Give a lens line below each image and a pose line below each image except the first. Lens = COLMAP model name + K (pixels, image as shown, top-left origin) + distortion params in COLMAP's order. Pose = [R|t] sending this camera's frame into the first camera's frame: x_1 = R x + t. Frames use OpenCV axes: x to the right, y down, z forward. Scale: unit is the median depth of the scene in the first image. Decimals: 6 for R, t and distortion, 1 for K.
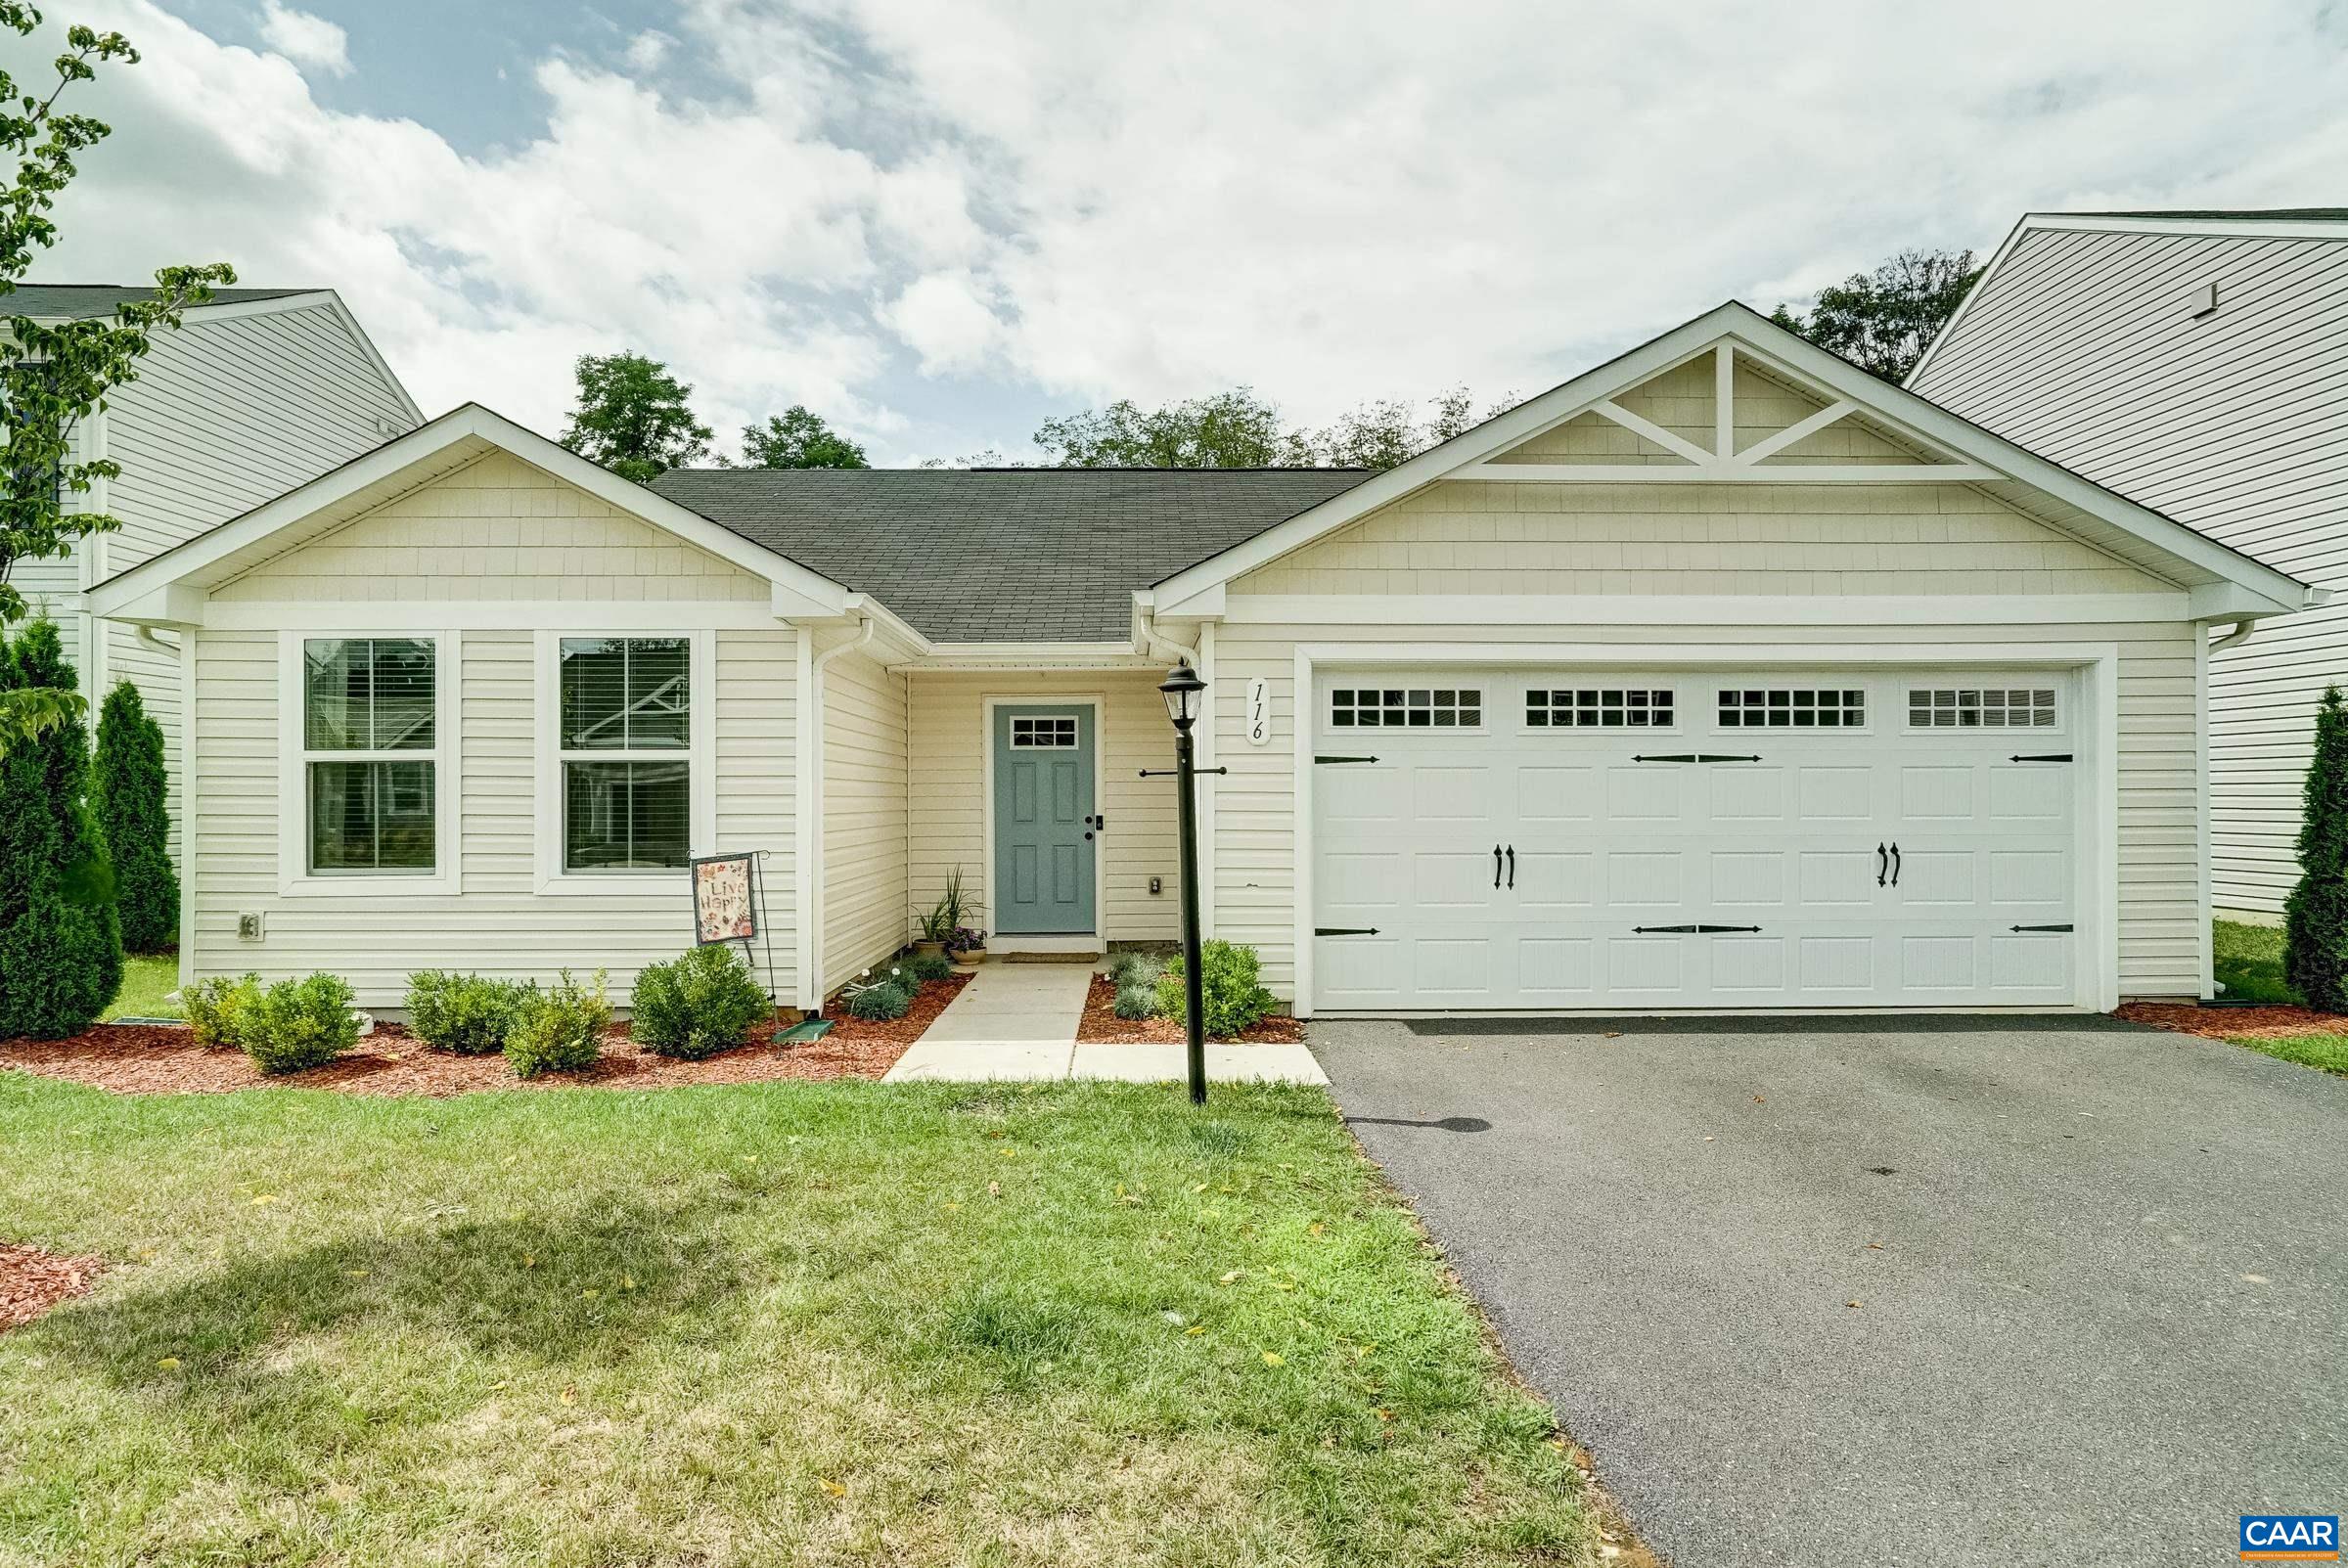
lens RADIAL K [[1221.1, 0, 1120.7], [0, 1221.1, 782.2], [0, 0, 1]] dist [-0.018013, 0.020249]
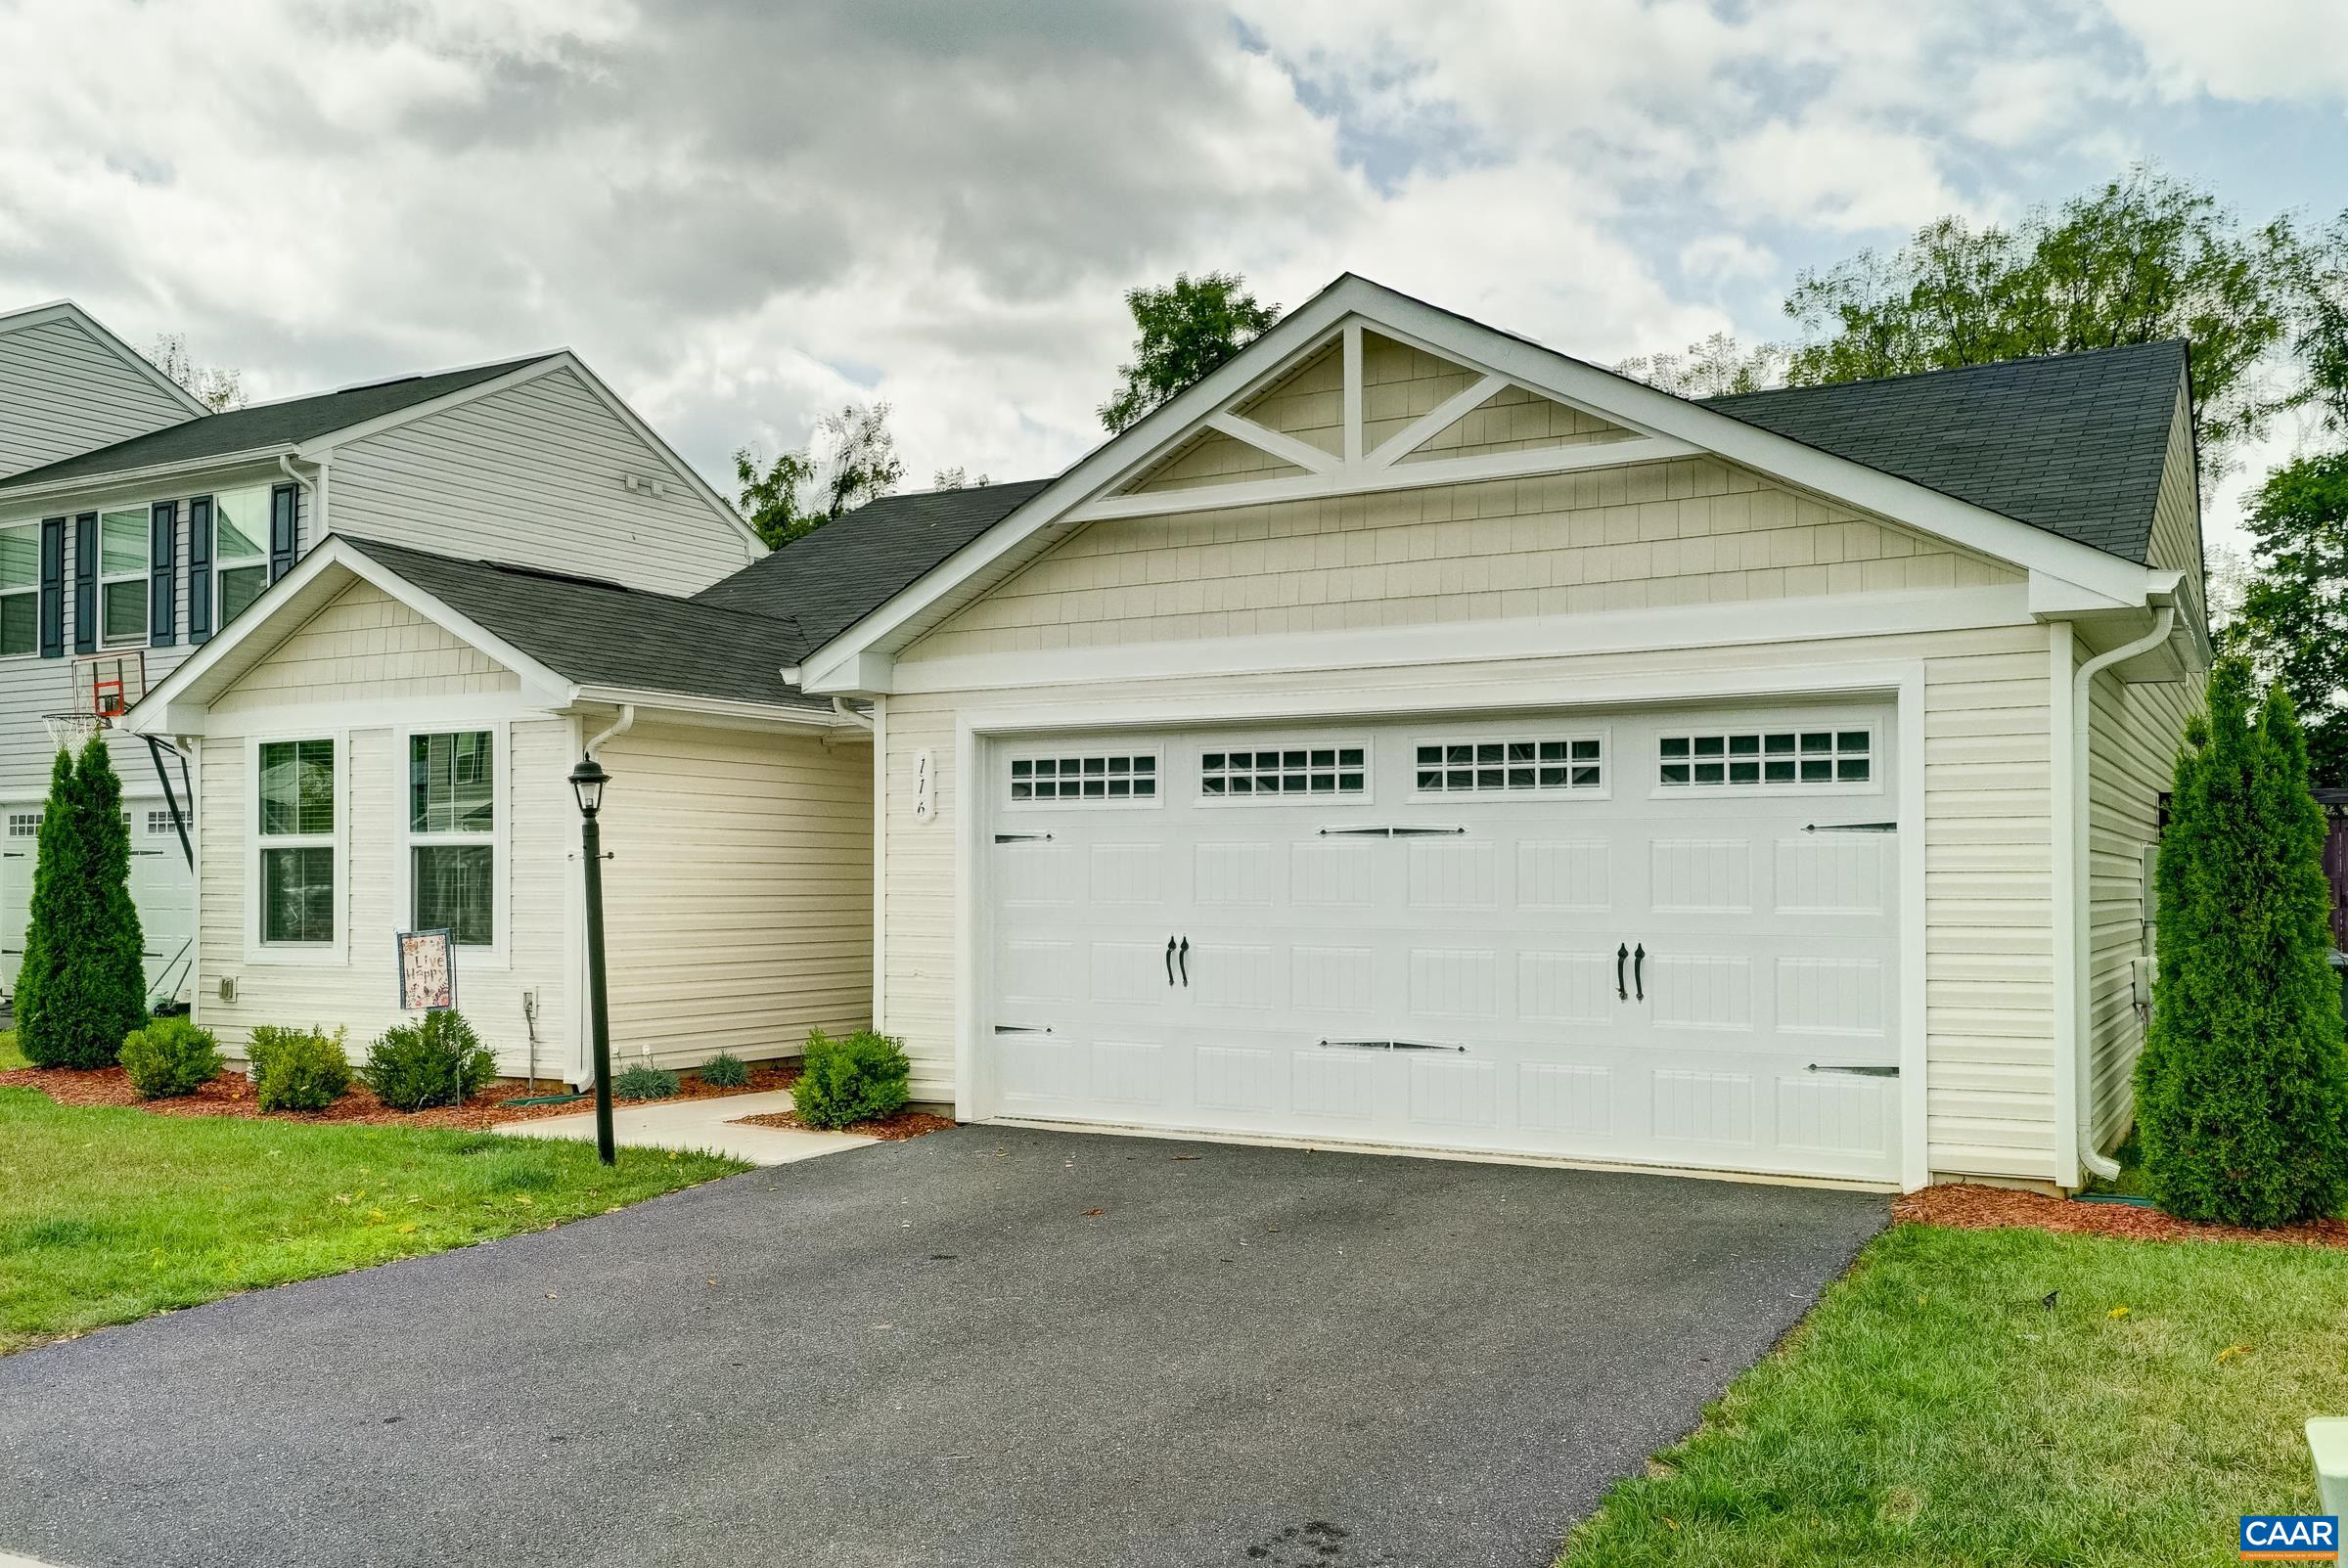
lens RADIAL K [[1990.0, 0, 1174.0], [0, 1990.0, 784.0], [0, 0, 1]] dist [0.034413, 0.002989]
pose [[0.861944, -0.022743, -0.506494, 1.016949], [0.004282, 0.999284, -0.037584, -0.002243], [0.506986, 0.030227, 0.861424, -0.199453]]
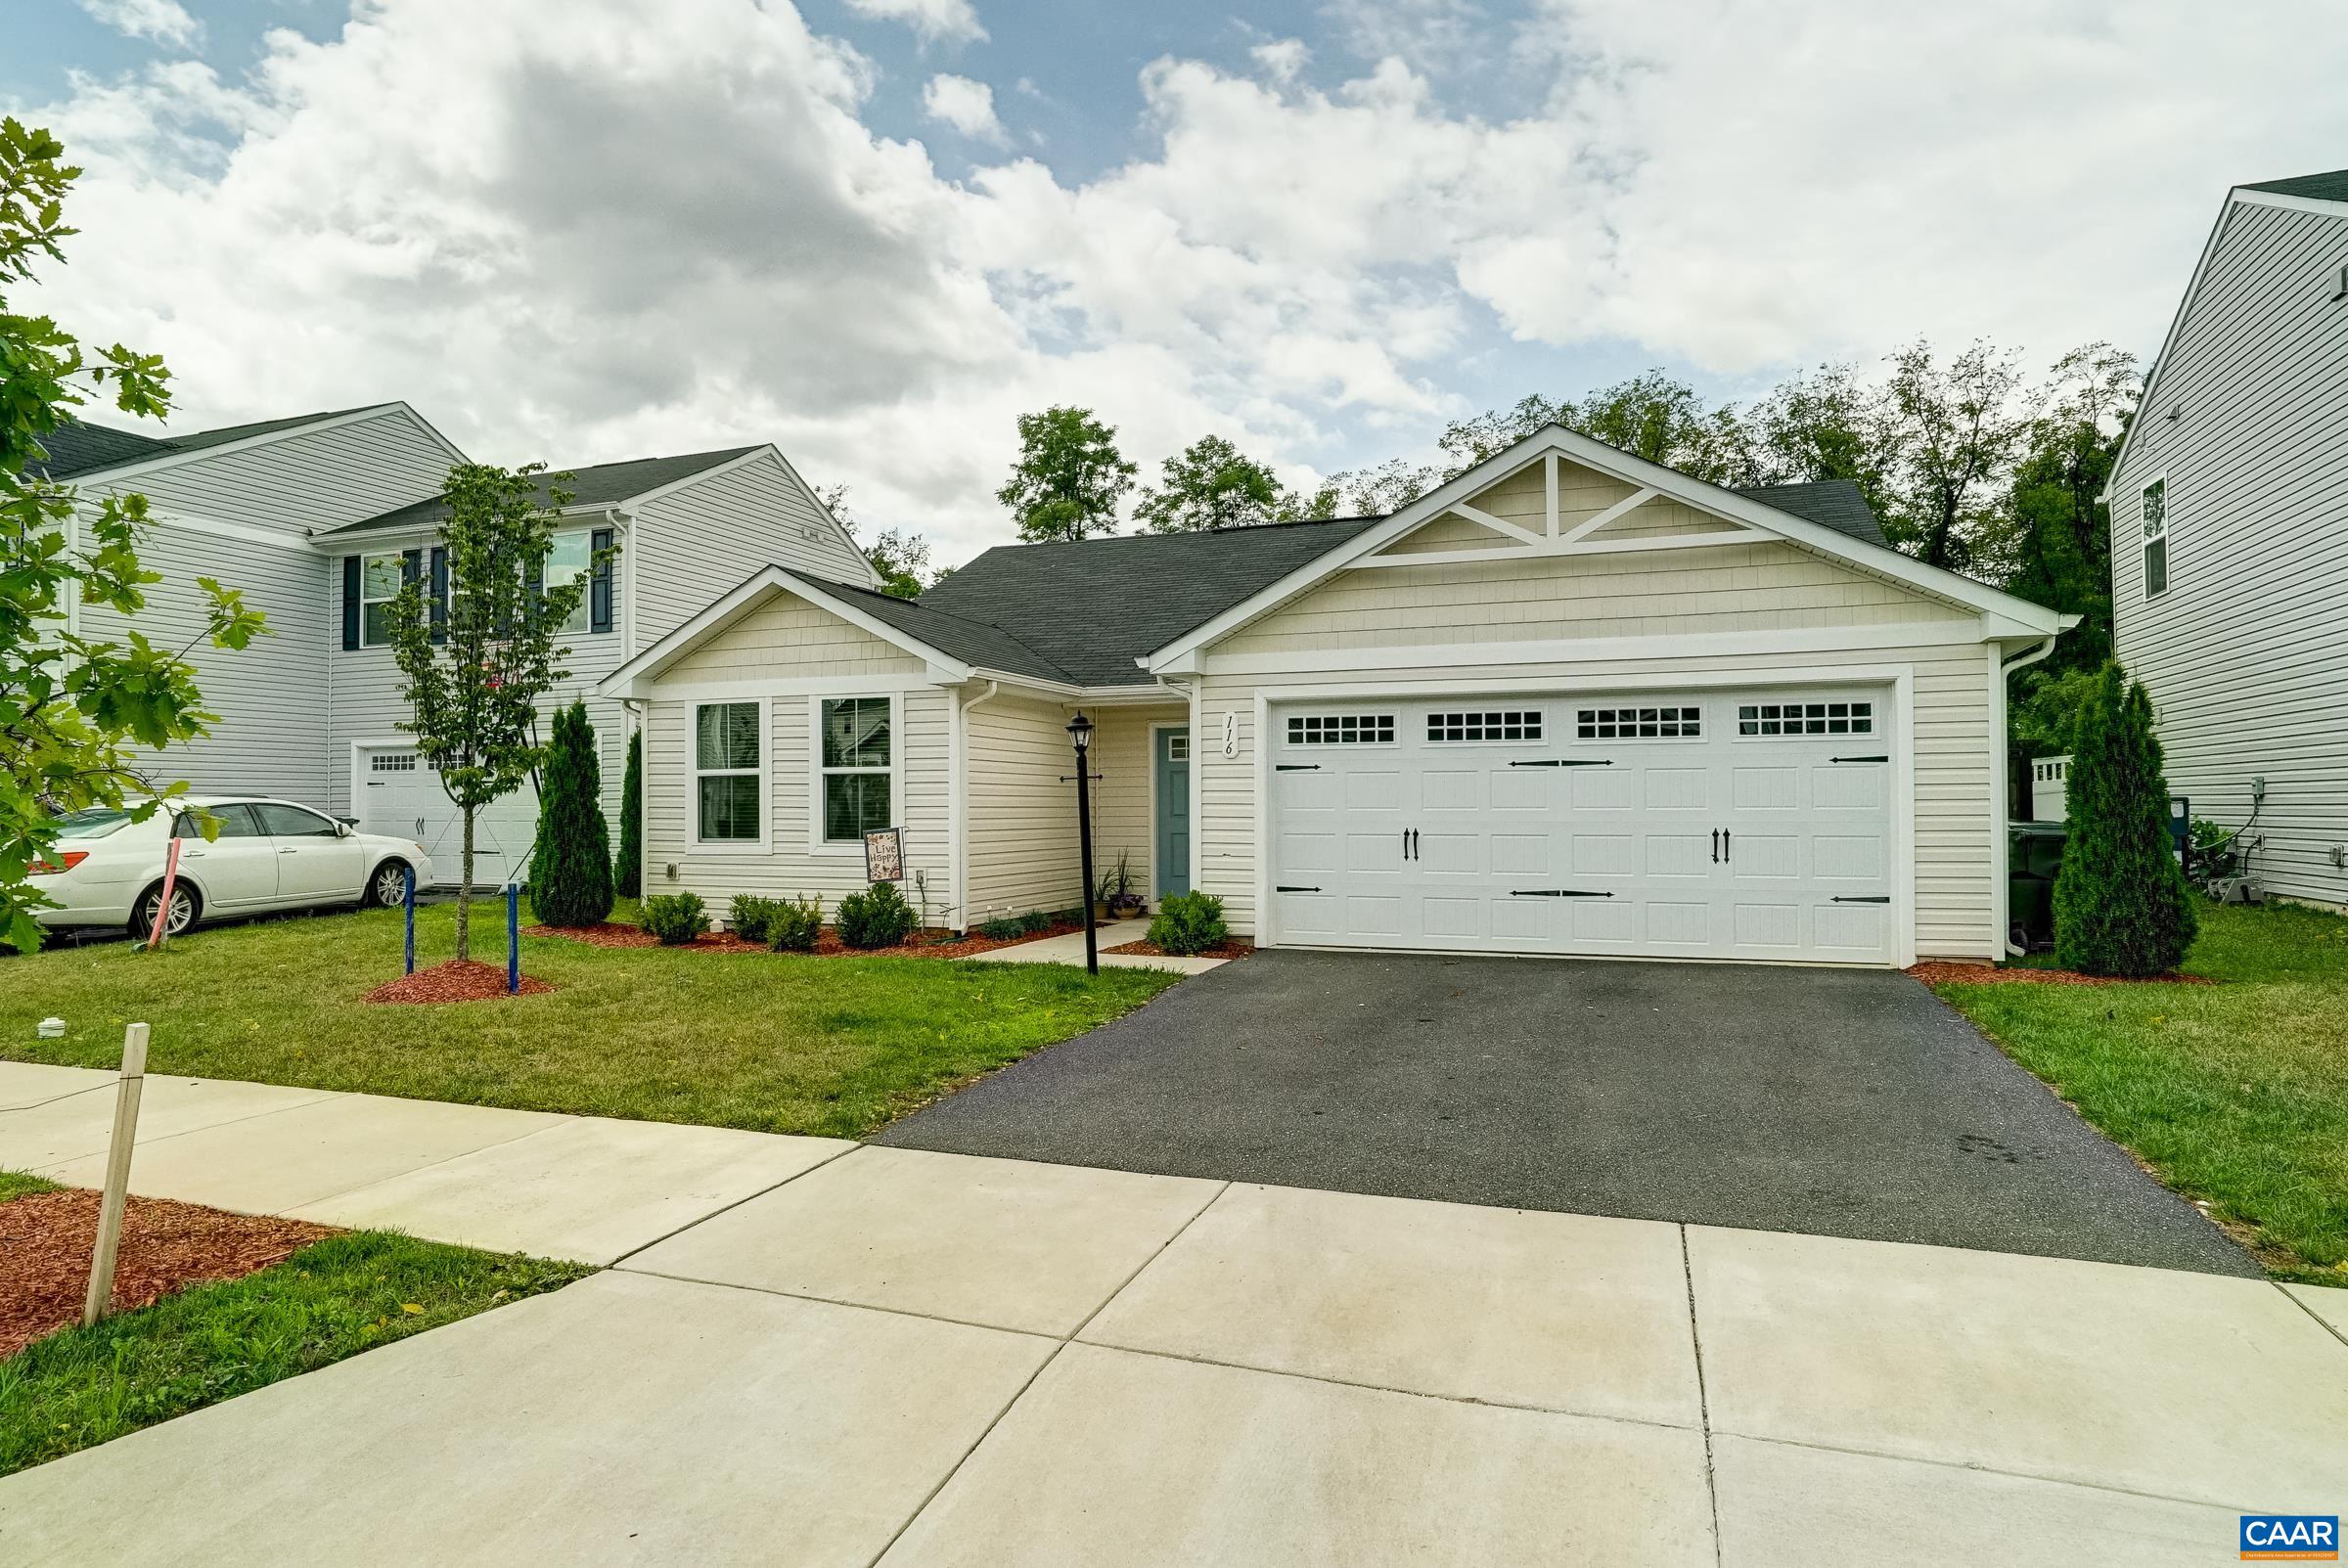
lens RADIAL K [[1322.2, 0, 1148.5], [0, 1322.2, 775.6], [0, 0, 1]] dist [-0.025458, 0.000823]
pose [[0.930857, -0.009956, -0.365248, 0.581125], [0.005465, 0.999896, -0.013328, 0.010293], [0.365343, 0.010411, 0.930815, -0.482803]]
